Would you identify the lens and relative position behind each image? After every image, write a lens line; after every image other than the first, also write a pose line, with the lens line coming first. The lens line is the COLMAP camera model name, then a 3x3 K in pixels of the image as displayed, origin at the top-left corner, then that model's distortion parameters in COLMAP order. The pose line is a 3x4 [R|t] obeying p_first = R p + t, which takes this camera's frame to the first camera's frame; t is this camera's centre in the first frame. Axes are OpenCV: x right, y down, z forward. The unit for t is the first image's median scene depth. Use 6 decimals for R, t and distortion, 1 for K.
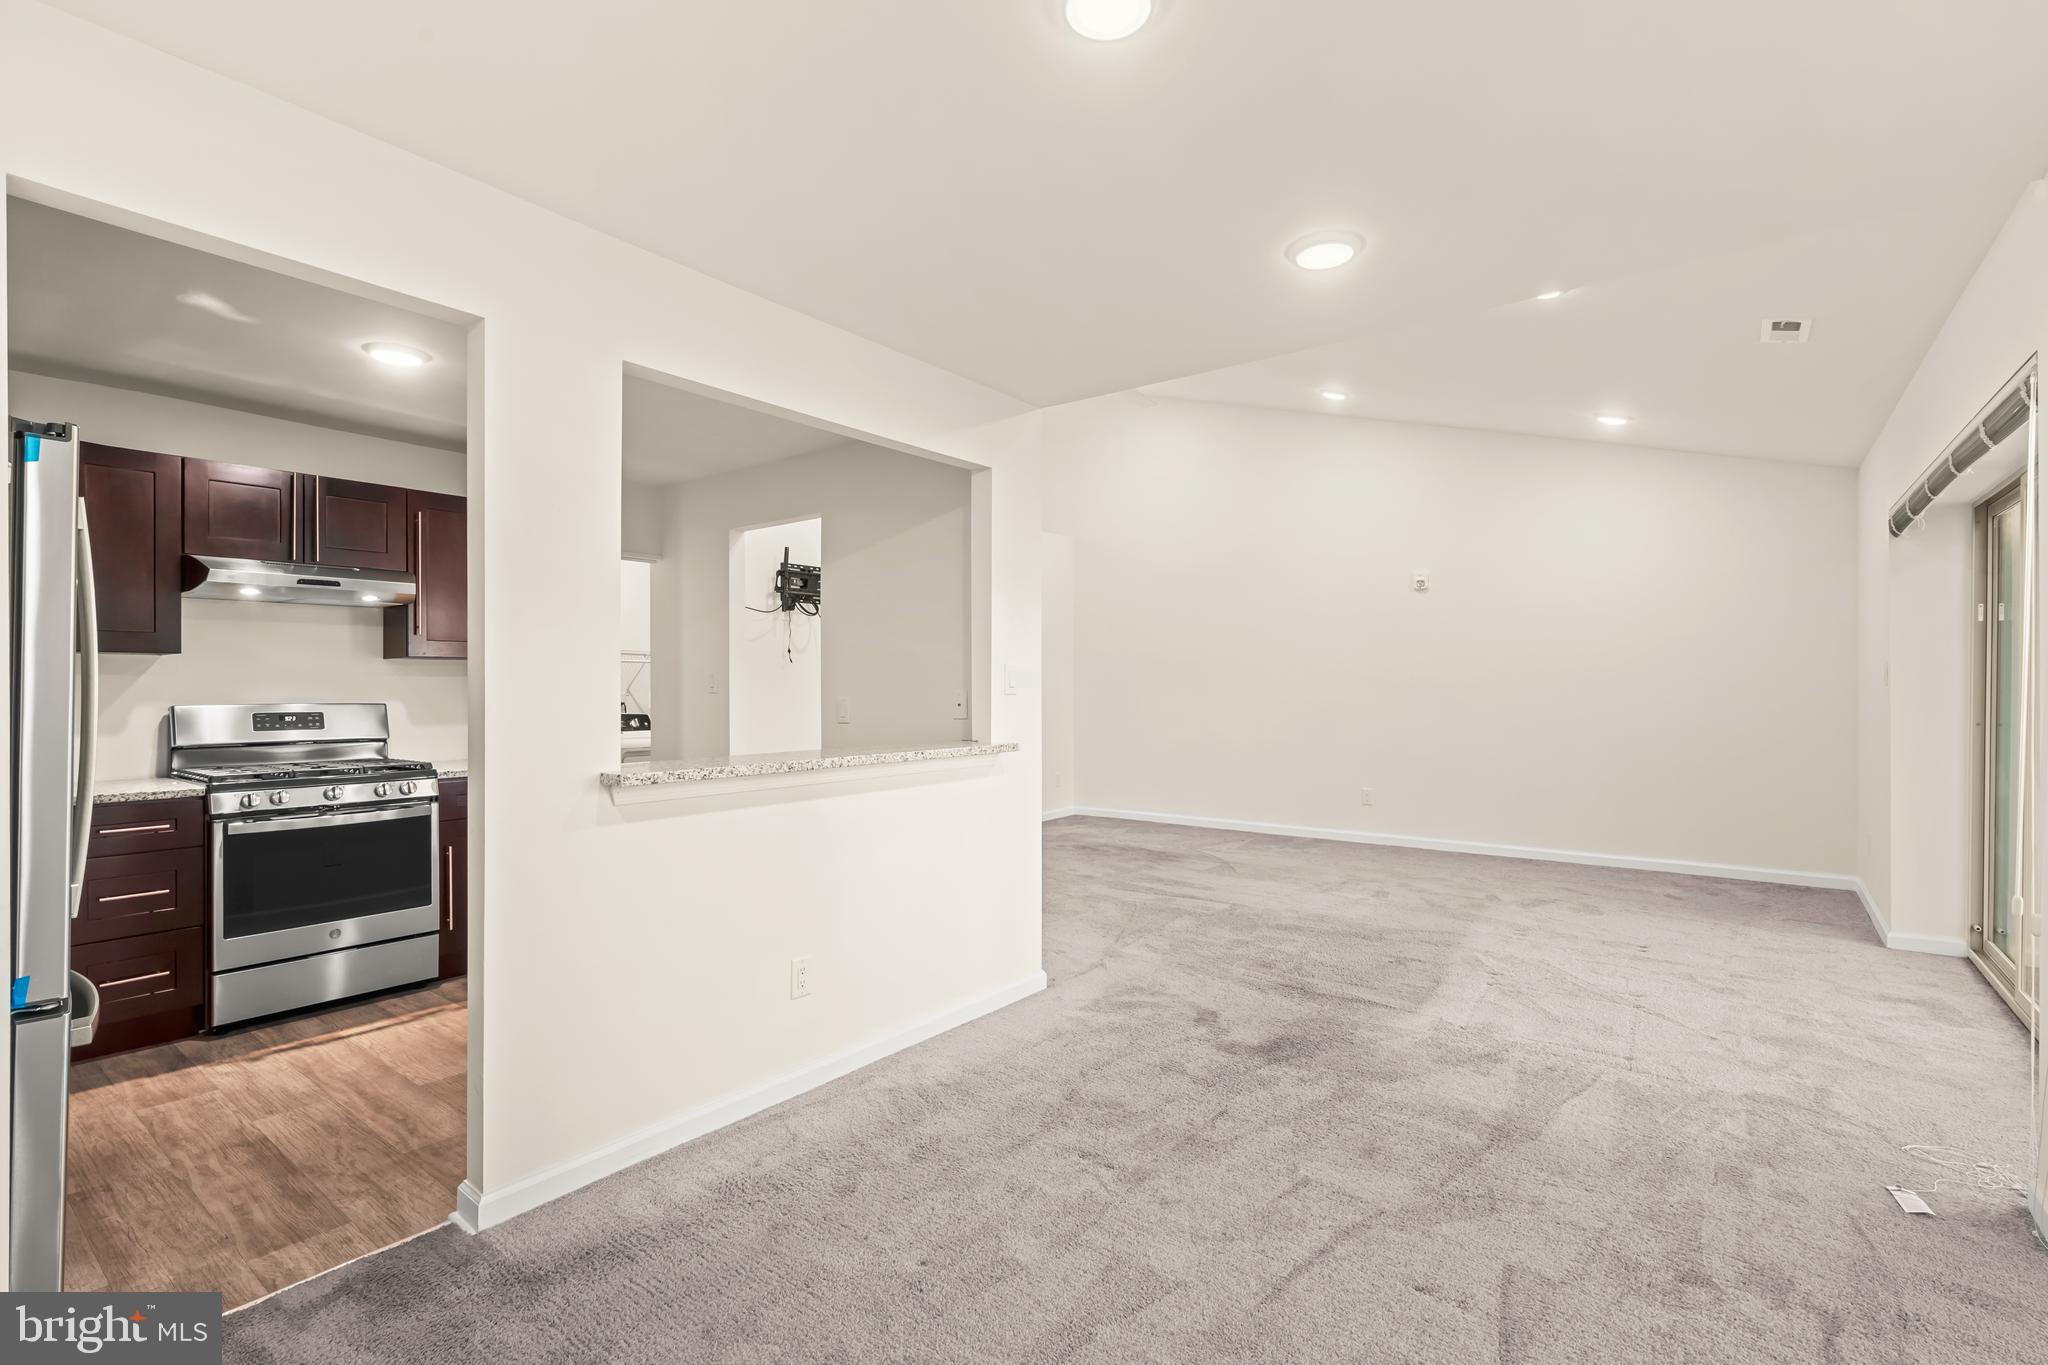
lens RADIAL K [[922.2, 0, 1016.2], [0, 922.2, 672.9], [0, 0, 1]] dist [-0.002682, -0.000097]
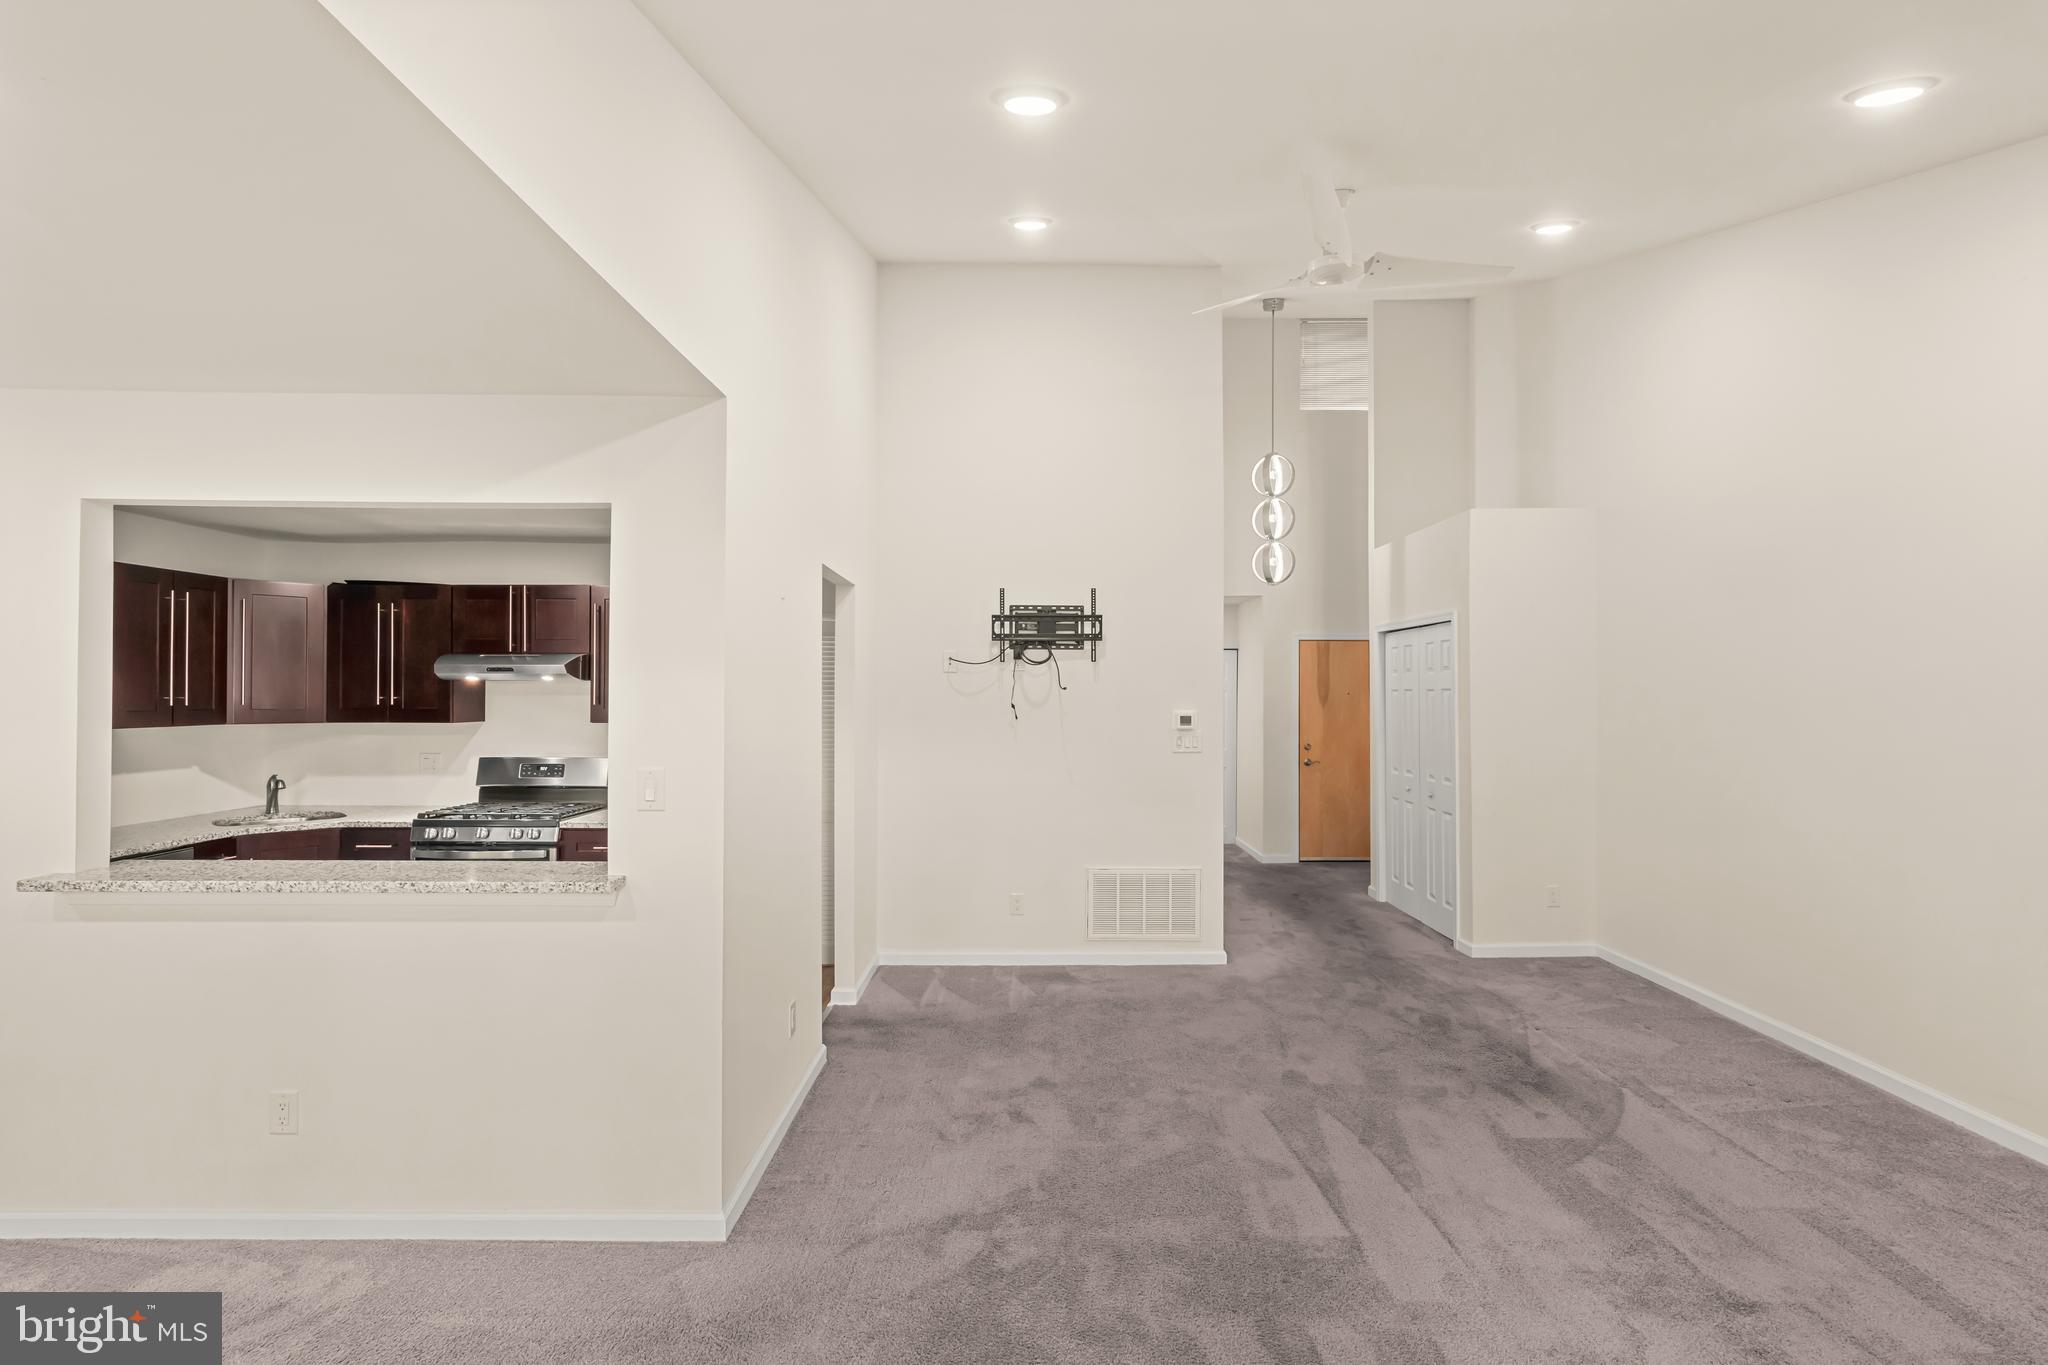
lens RADIAL K [[915.5, 0, 1030.0], [0, 915.5, 686.9], [0, 0, 1]] dist [0.000518, 0.000085]
pose [[0.625960, -0.003065, -0.779849, 0.696448], [0.005086, 0.999987, 0.000153, -0.066725], [0.779839, -0.004062, 0.625967, 0.748133]]
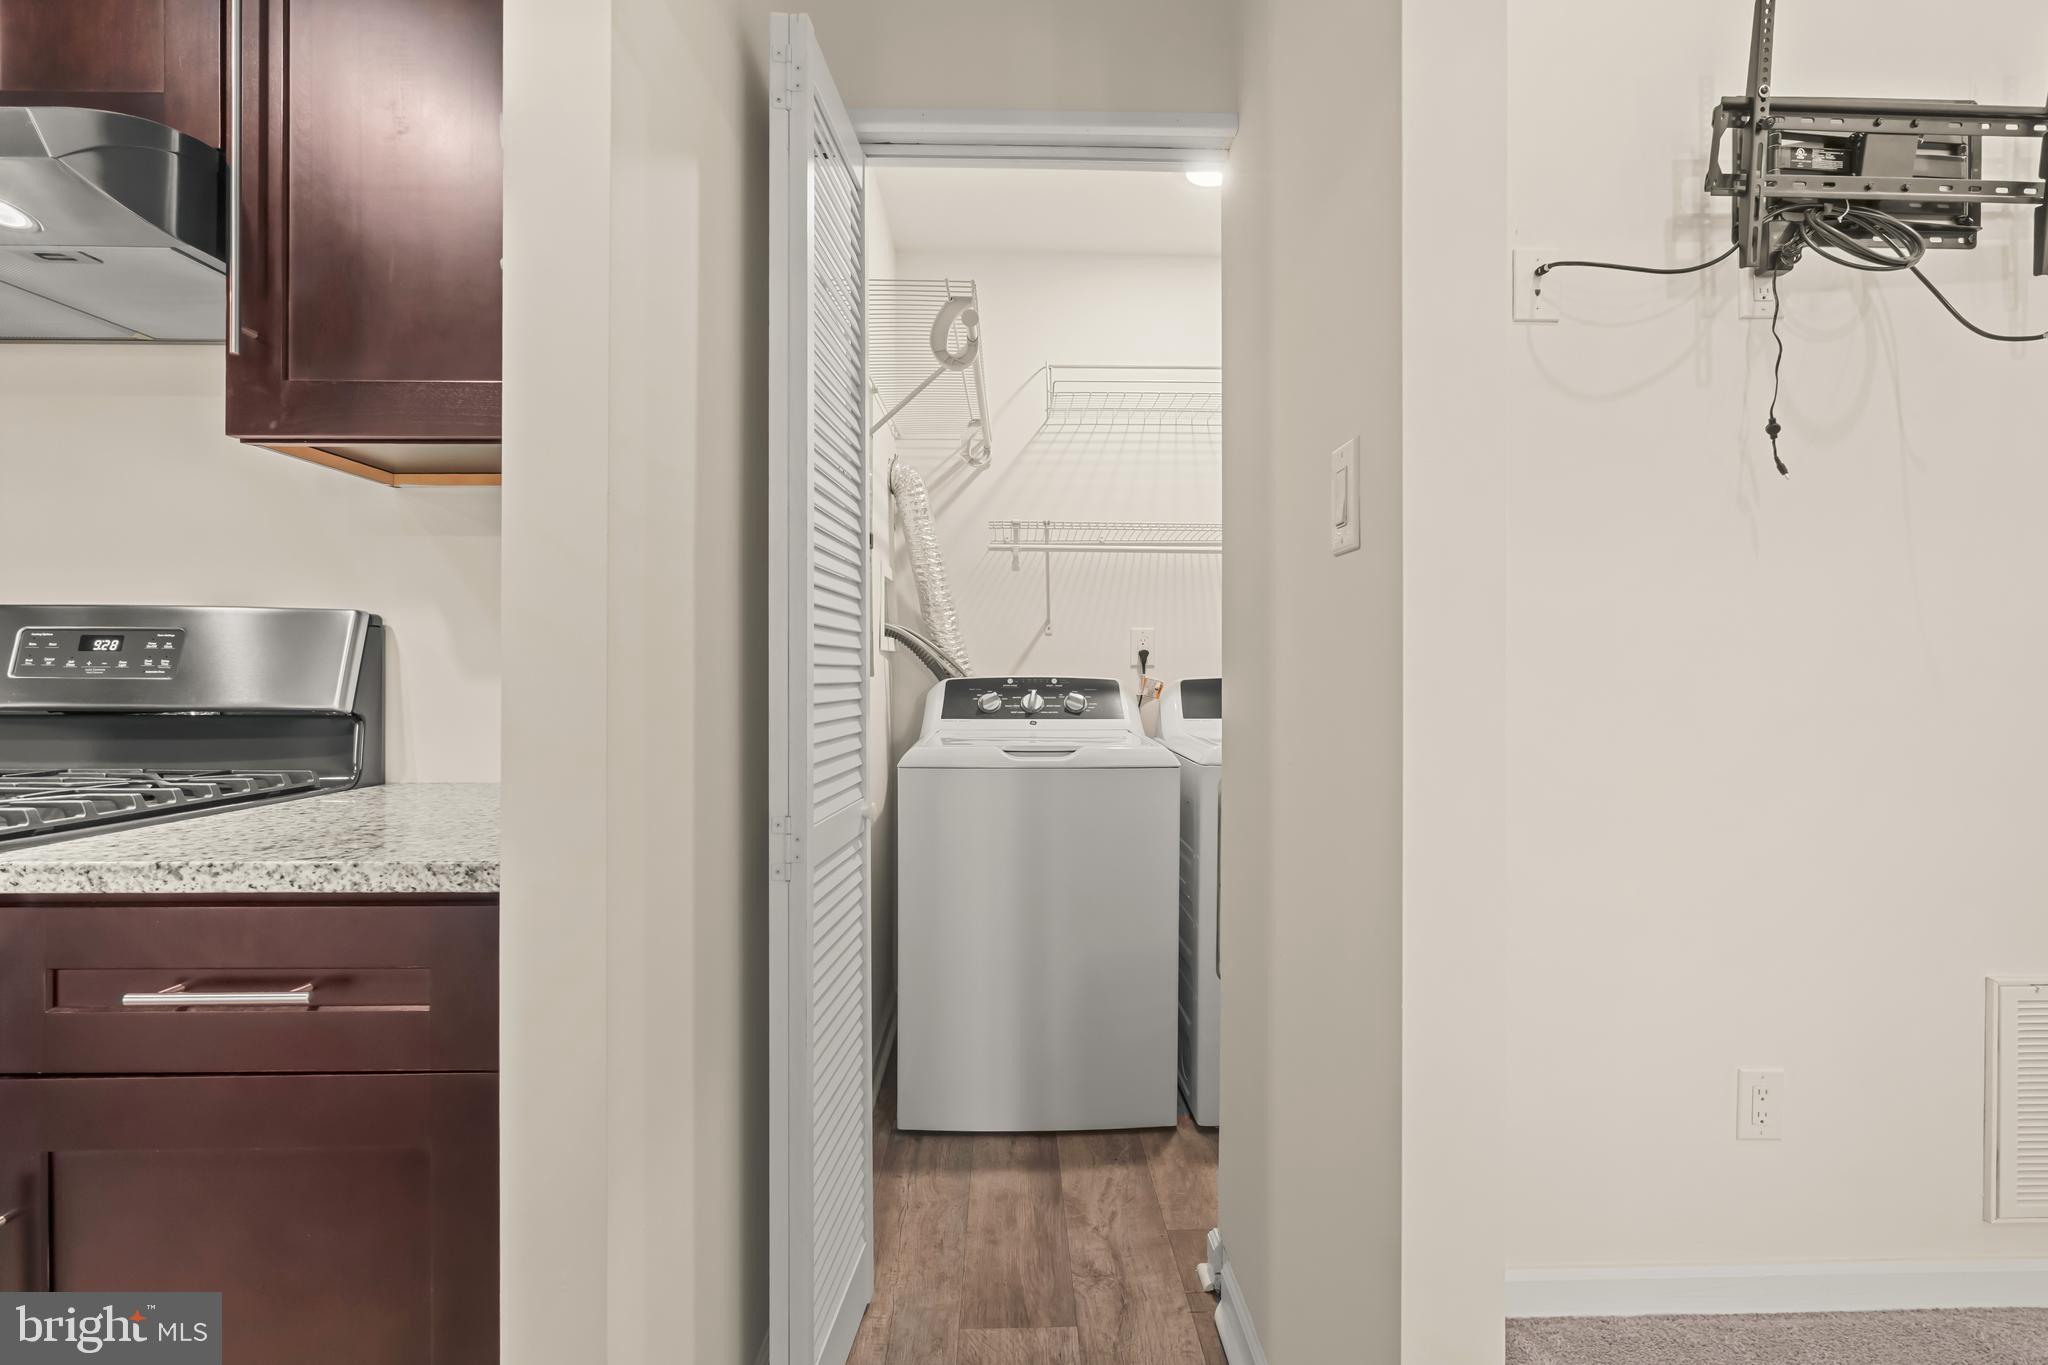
lens RADIAL K [[952.5, 0, 1056.7], [0, 952.5, 669.4], [0, 0, 1]] dist [-0.002828, -0.000408]
pose [[0.653063, 0.003059, -0.757298, -0.281001], [0.005951, 0.999940, 0.009171, 0.061289], [0.757281, -0.010496, 0.653005, 1.080725]]
